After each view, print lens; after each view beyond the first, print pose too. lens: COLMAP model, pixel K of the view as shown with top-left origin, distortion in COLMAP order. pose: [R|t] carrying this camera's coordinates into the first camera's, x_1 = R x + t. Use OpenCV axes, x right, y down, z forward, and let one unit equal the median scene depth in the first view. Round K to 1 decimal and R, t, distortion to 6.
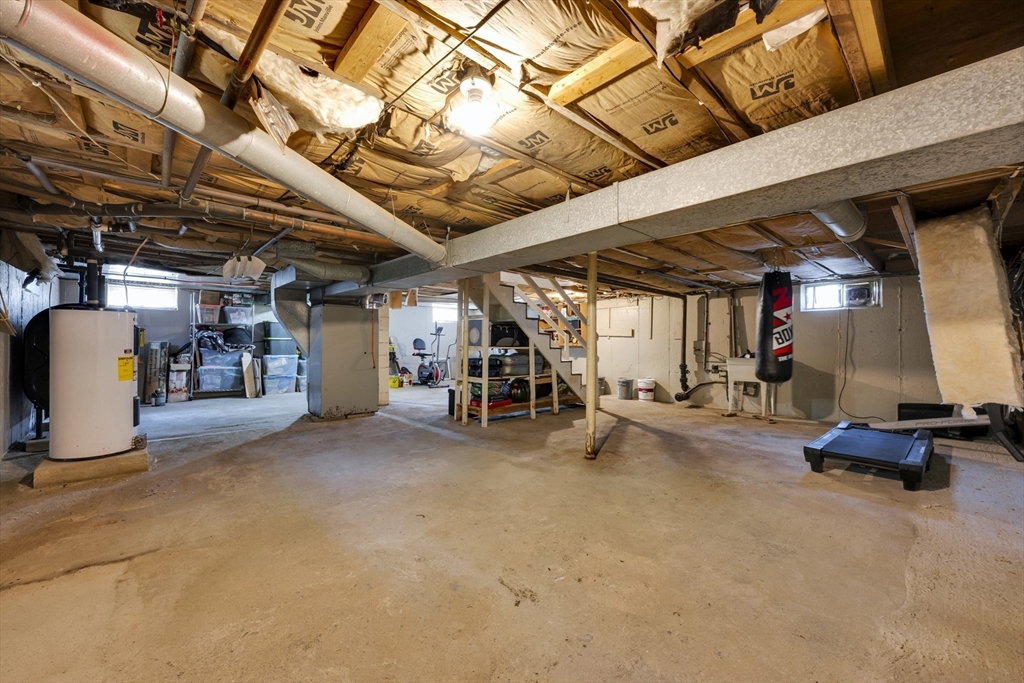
lens RADIAL K [[401.1, 0, 512.4], [0, 401.1, 341.8], [0, 0, 1]] dist [-0.000082, 0.000019]
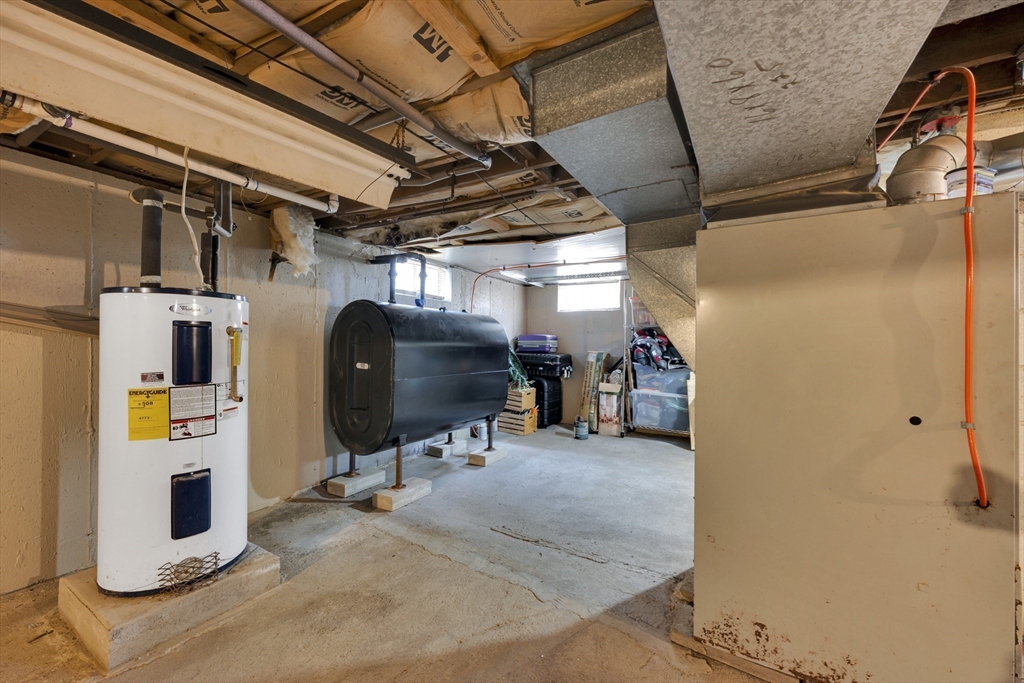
lens RADIAL K [[401.1, 0, 513.2], [0, 401.1, 343.3], [0, 0, 1]] dist [-0.000082, 0.000019]
pose [[0.292102, -0.010348, -0.956331, -0.189650], [-0.007085, 0.999891, -0.012984, -0.006133], [0.956361, 0.010568, 0.291997, 0.613620]]
